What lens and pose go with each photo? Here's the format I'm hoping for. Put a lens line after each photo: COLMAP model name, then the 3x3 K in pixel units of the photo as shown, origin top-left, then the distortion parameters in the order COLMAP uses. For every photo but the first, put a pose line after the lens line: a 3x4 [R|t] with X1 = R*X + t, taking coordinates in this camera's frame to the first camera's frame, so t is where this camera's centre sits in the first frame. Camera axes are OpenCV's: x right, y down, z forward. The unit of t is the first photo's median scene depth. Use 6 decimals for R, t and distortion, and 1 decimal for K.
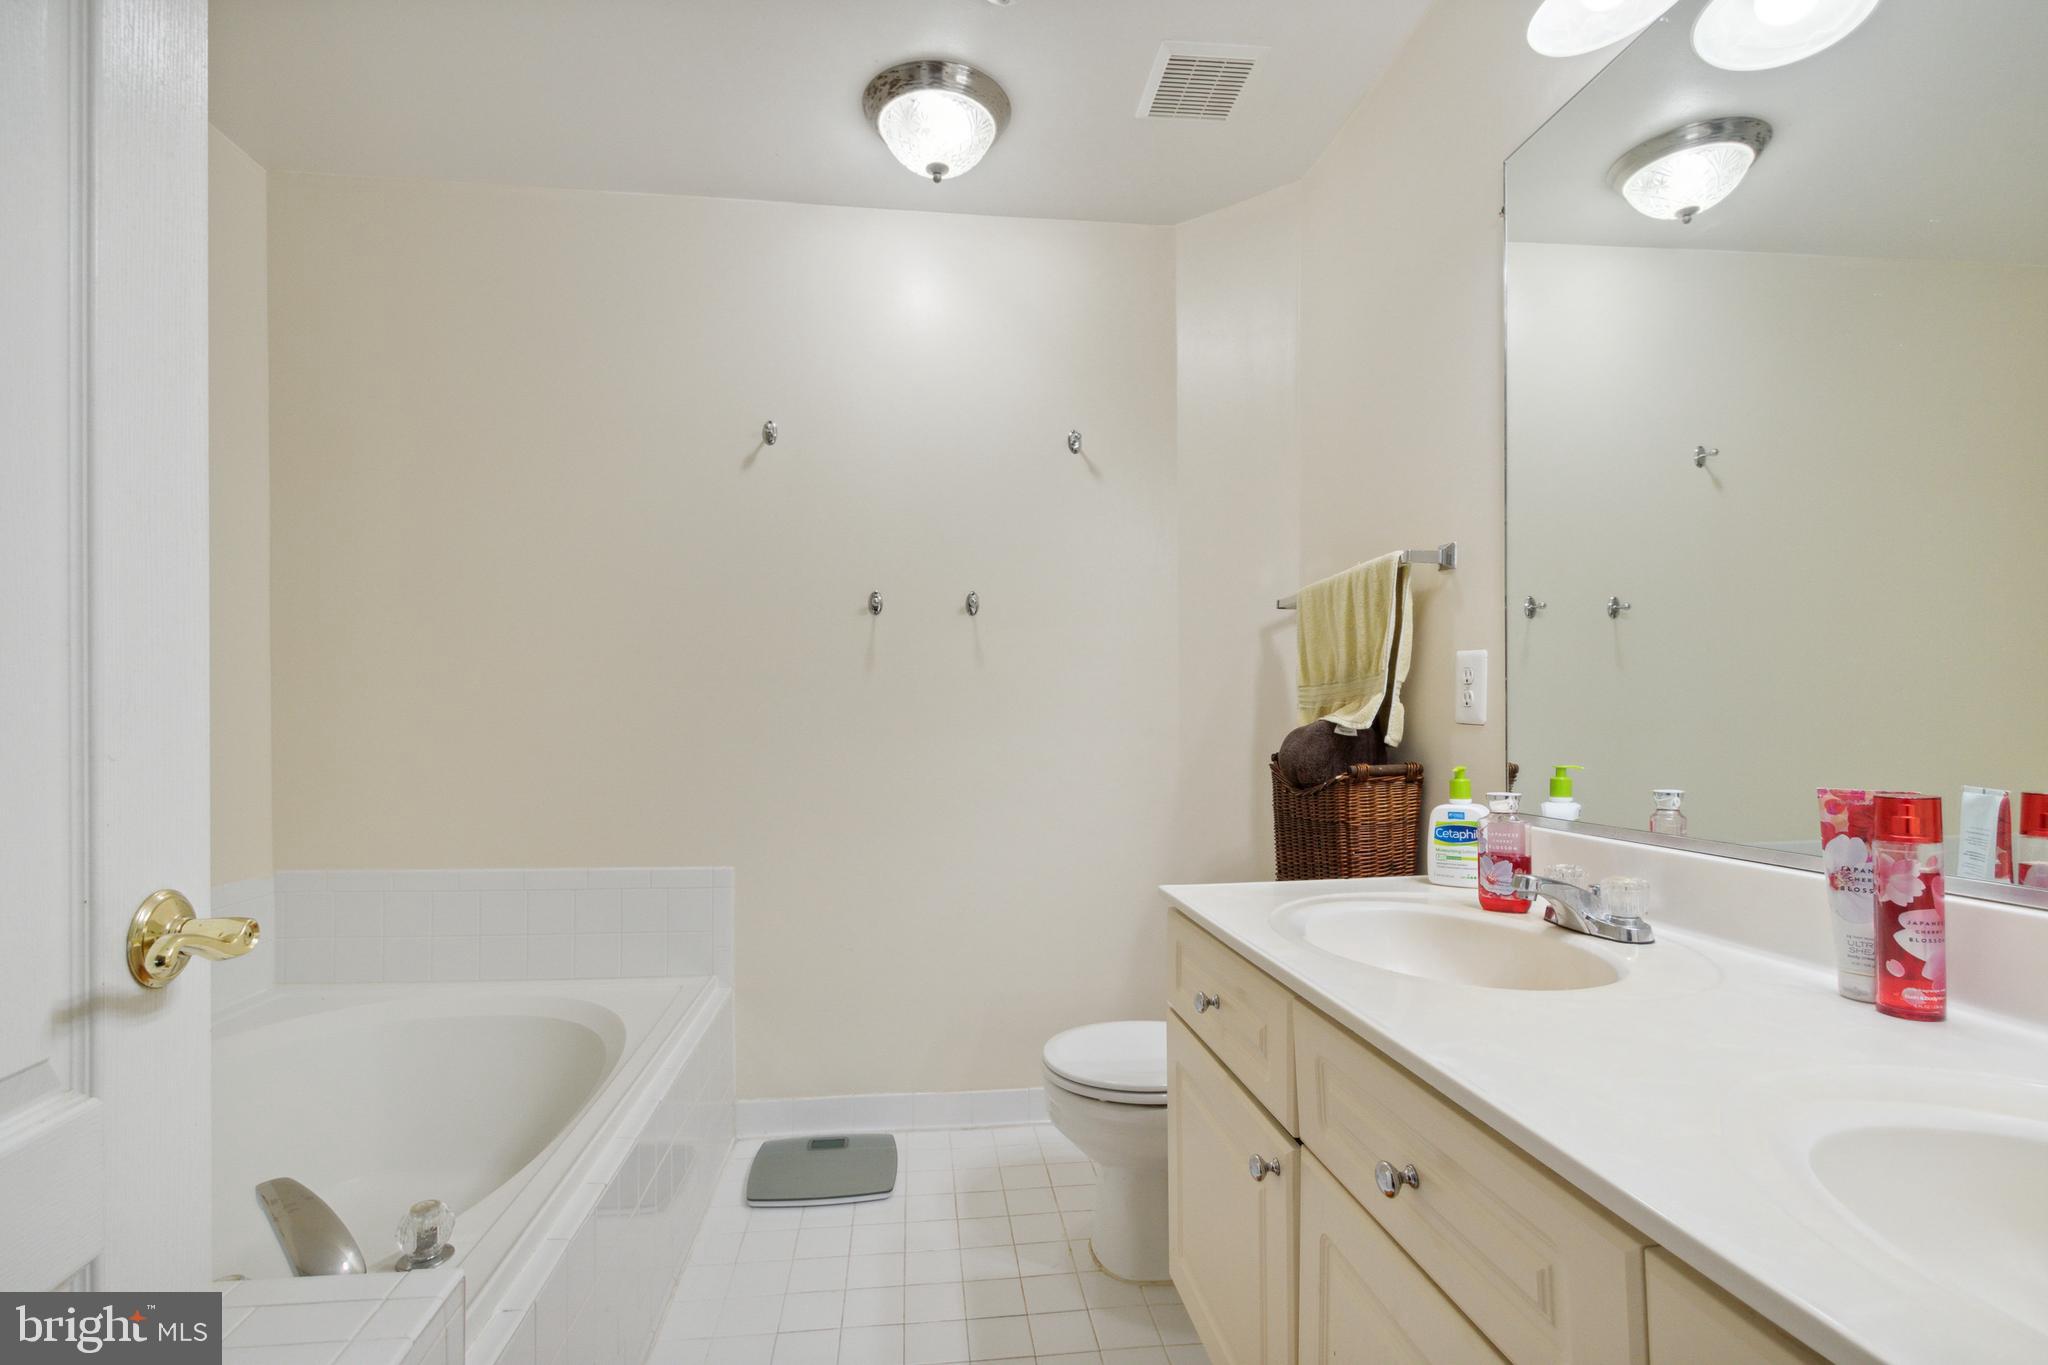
lens RADIAL K [[948.3, 0, 1017.0], [0, 948.3, 727.2], [0, 0, 1]] dist [0.001890, -0.000417]
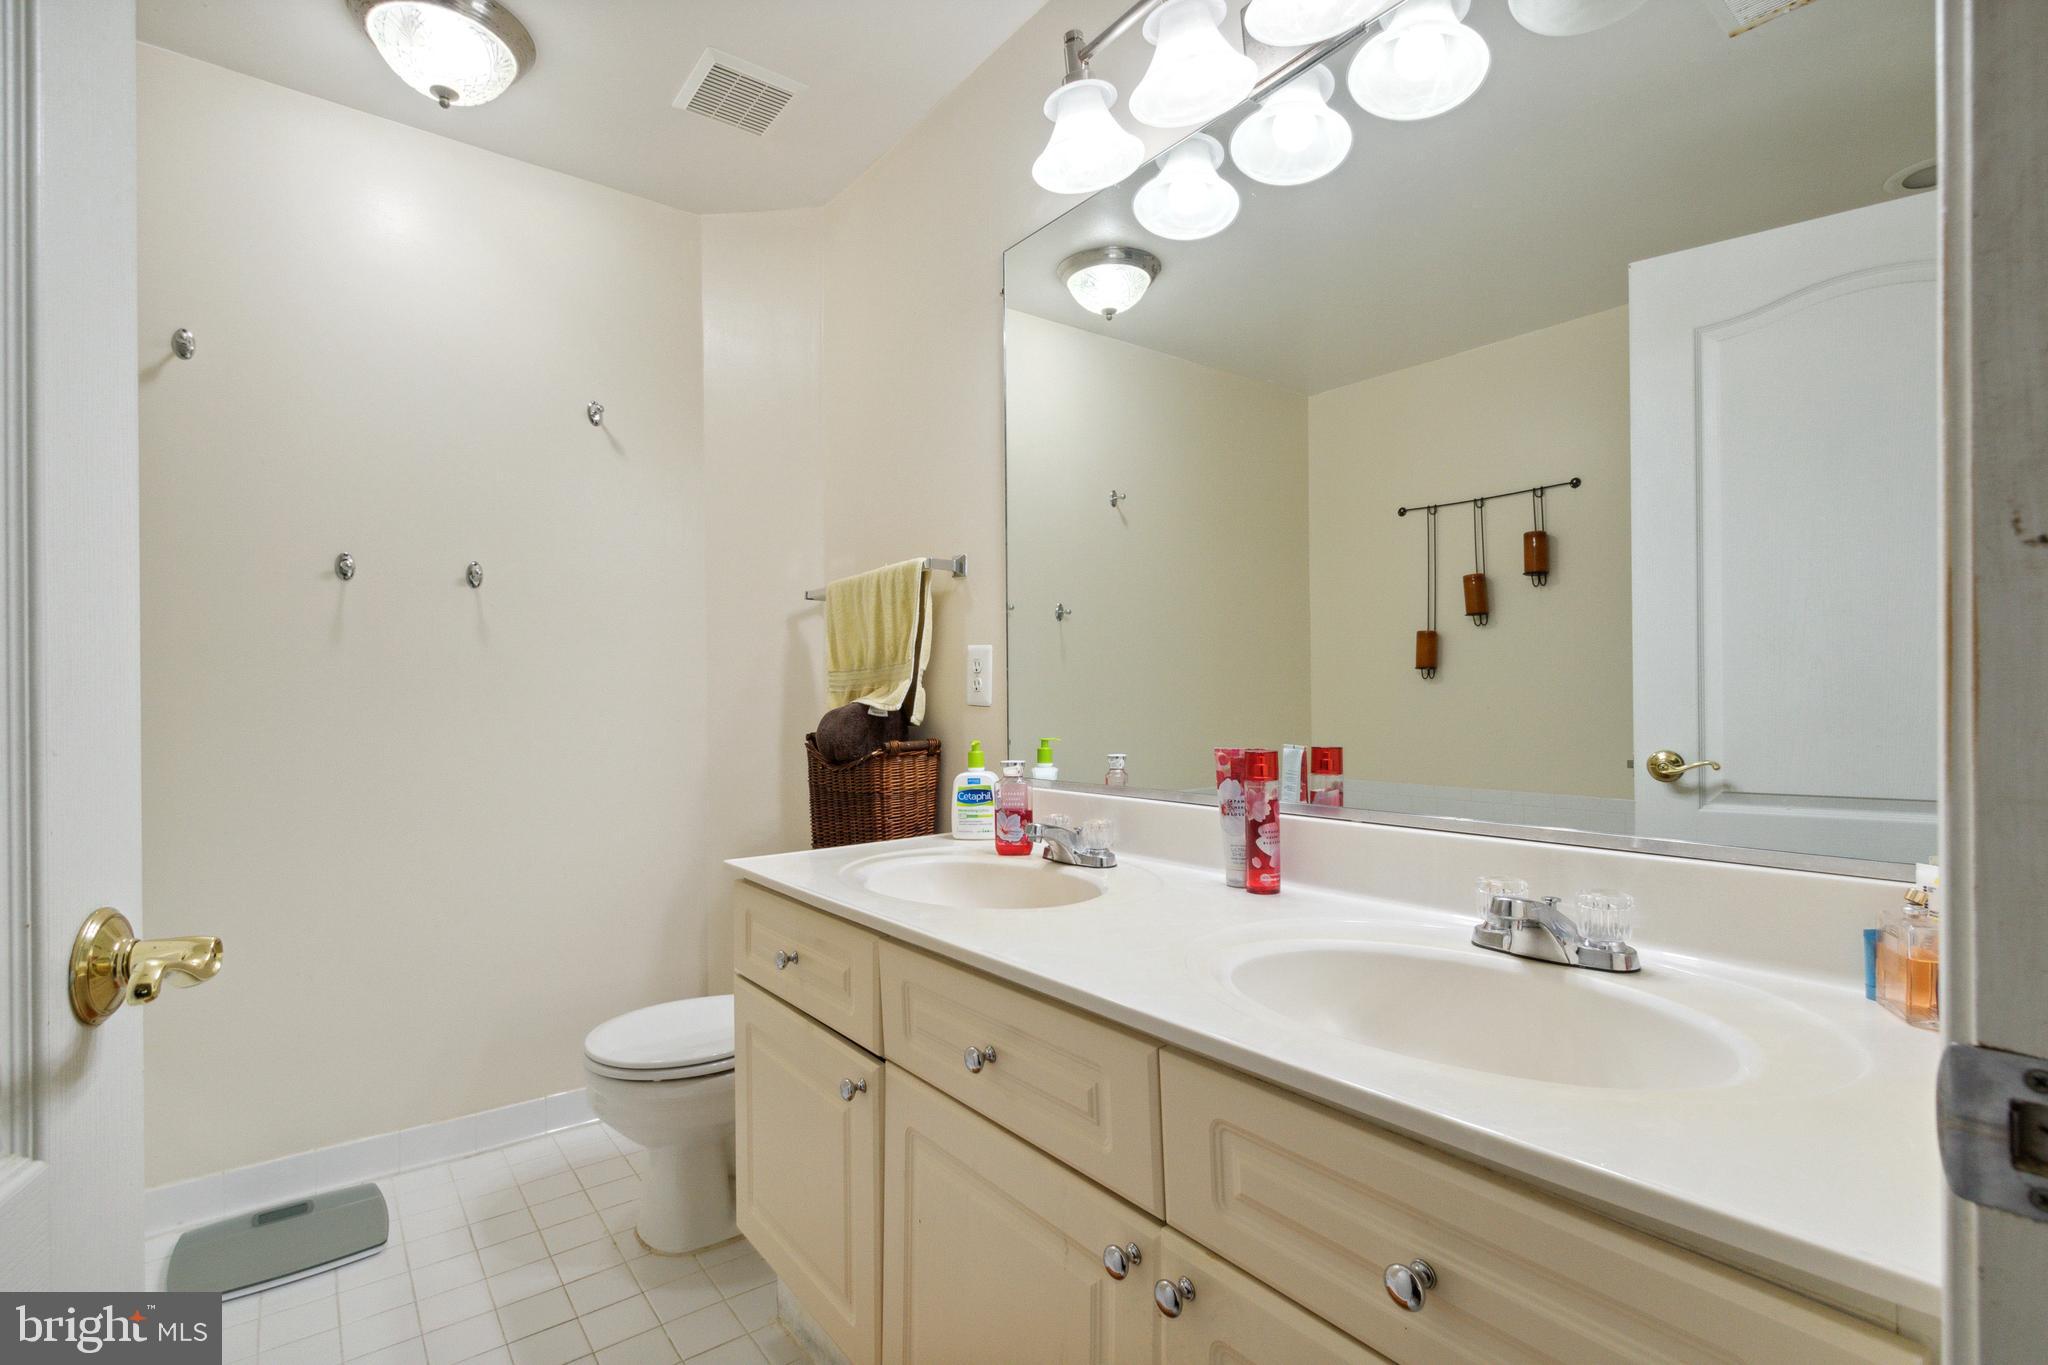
lens RADIAL K [[950.4, 0, 1015.2], [0, 950.4, 709.4], [0, 0, 1]] dist [-0.001212, -0.000284]
pose [[0.856334, -0.005688, 0.516391, -0.103750], [0.005753, 0.999982, 0.001473, -0.000192], [-0.516390, 0.001709, 0.856352, -0.061101]]
